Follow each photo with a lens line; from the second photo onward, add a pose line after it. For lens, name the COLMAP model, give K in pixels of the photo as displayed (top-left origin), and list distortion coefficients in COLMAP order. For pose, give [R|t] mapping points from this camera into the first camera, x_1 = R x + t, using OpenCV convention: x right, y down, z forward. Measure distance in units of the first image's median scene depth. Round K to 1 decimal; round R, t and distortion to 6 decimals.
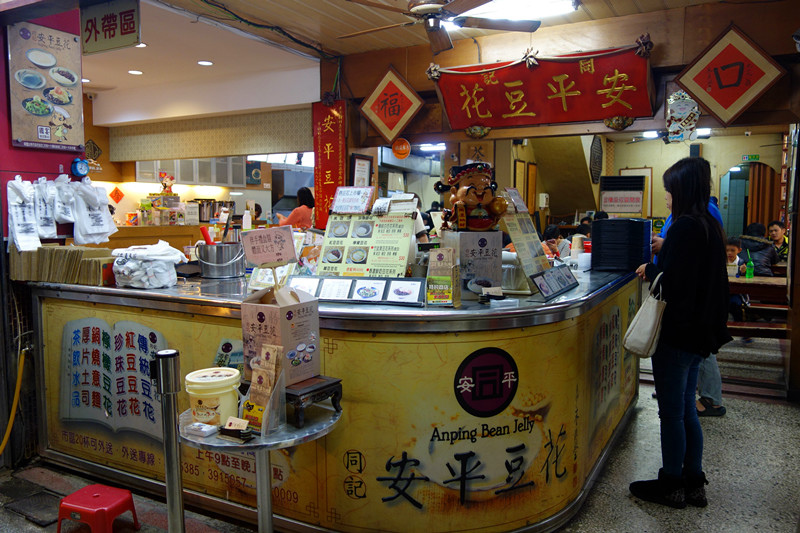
lens RADIAL K [[641.5, 0, 400.0], [0, 641.5, 266.5], [0, 0, 1]] dist [0.009455, 0.000284]
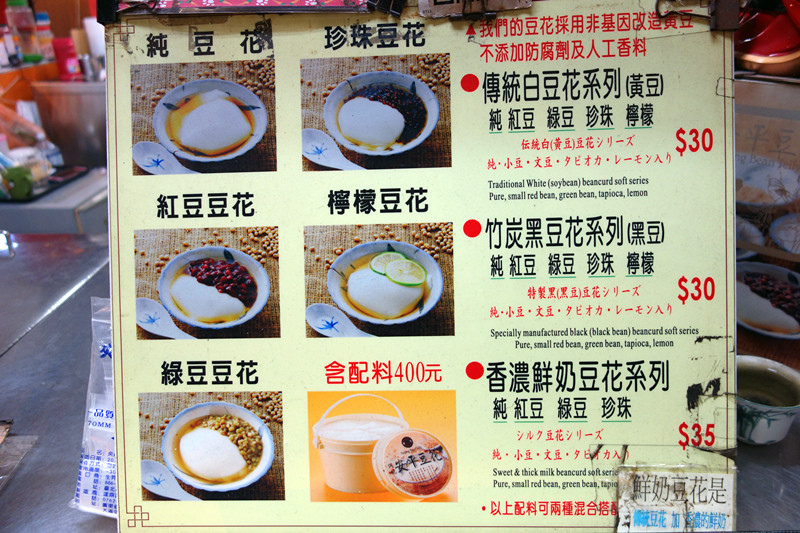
lens RADIAL K [[641.5, 0, 400.0], [0, 641.5, 266.5], [0, 0, 1]] dist [0.009455, 0.000284]
pose [[0.897978, -0.202182, 0.390843, -0.124511], [0.064416, 0.939026, 0.337757, -0.076225], [-0.435301, -0.278122, 0.856249, 0.850735]]
